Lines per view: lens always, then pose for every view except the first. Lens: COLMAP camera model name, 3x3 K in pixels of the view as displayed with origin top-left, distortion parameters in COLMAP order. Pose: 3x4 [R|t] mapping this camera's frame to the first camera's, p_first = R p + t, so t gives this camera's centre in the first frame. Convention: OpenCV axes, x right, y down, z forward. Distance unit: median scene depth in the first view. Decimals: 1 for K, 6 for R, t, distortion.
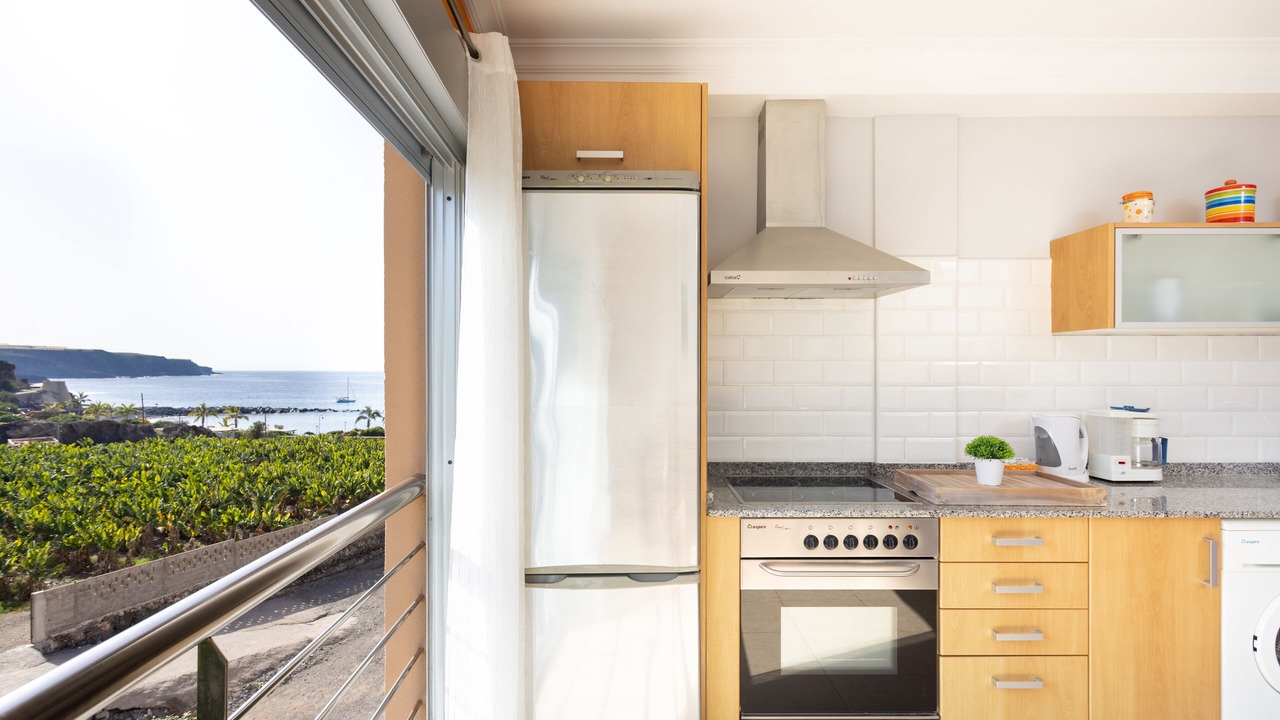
lens RADIAL K [[539.7, 0, 603.9], [0, 539.7, 366.4], [0, 0, 1]] dist [0.000295, 0.000696]
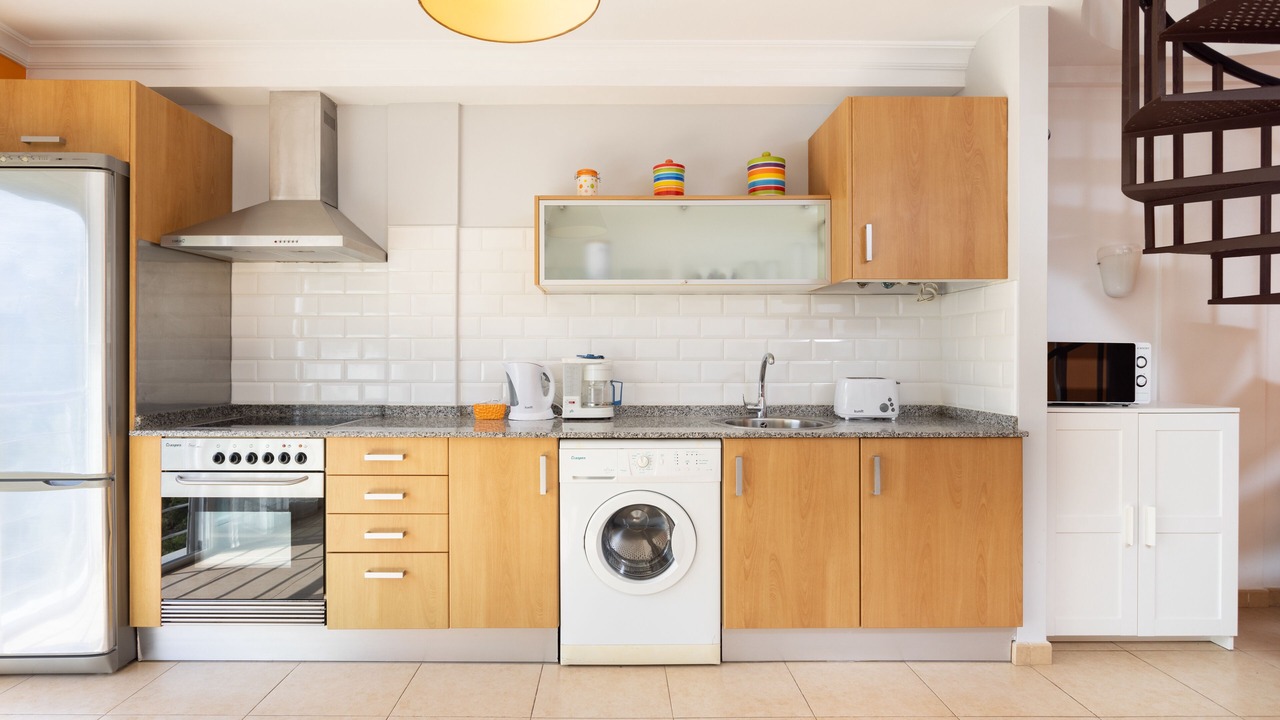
lens RADIAL K [[580.3, 0, 637.9], [0, 580.3, 357.5], [0, 0, 1]] dist [-0.011093, 0.001320]
pose [[0.999996, 0.001340, 0.002464, 1.312910], [-0.001333, 0.999995, -0.002715, 0.101519], [-0.002467, 0.002711, 0.999993, -0.296349]]
